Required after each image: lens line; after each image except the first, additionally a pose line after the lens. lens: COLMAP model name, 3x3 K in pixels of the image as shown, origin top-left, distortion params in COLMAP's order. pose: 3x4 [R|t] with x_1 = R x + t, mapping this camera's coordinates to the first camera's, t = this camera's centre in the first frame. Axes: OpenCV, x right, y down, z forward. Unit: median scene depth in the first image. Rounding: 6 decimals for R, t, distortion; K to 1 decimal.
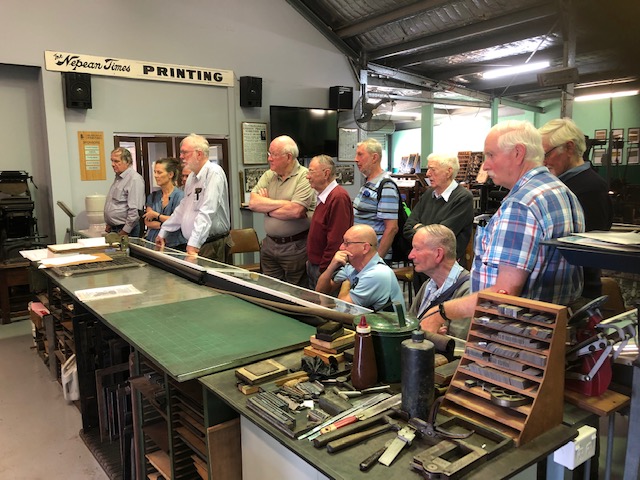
lens RADIAL K [[523.0, 0, 320.0], [0, 523.0, 240.0], [0, 0, 1]] dist [0.000664, 0.001104]
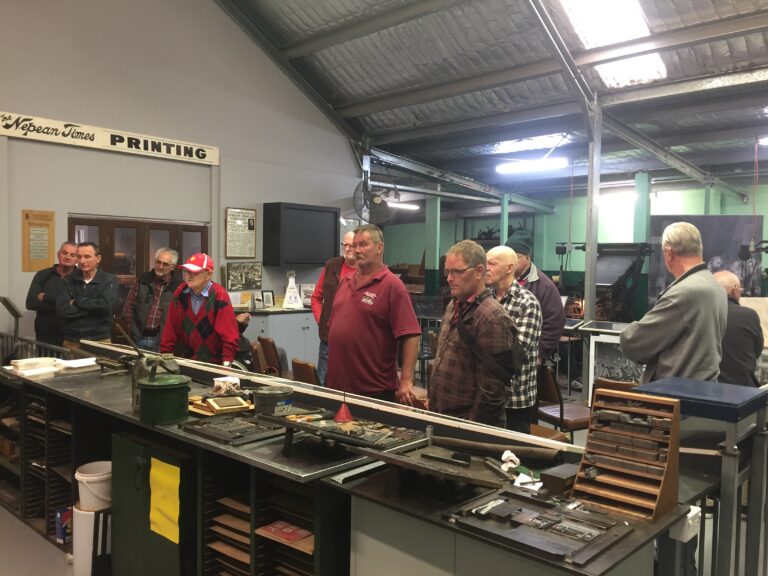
lens RADIAL K [[655.8, 0, 389.5], [0, 655.8, 286.2], [0, 0, 1]] dist [0.078641, -0.111612]
pose [[0.981810, 0.023227, 0.188438, -0.096067], [-0.003648, 0.994614, -0.103589, 0.009057], [-0.189829, 0.101017, 0.976607, -0.074110]]
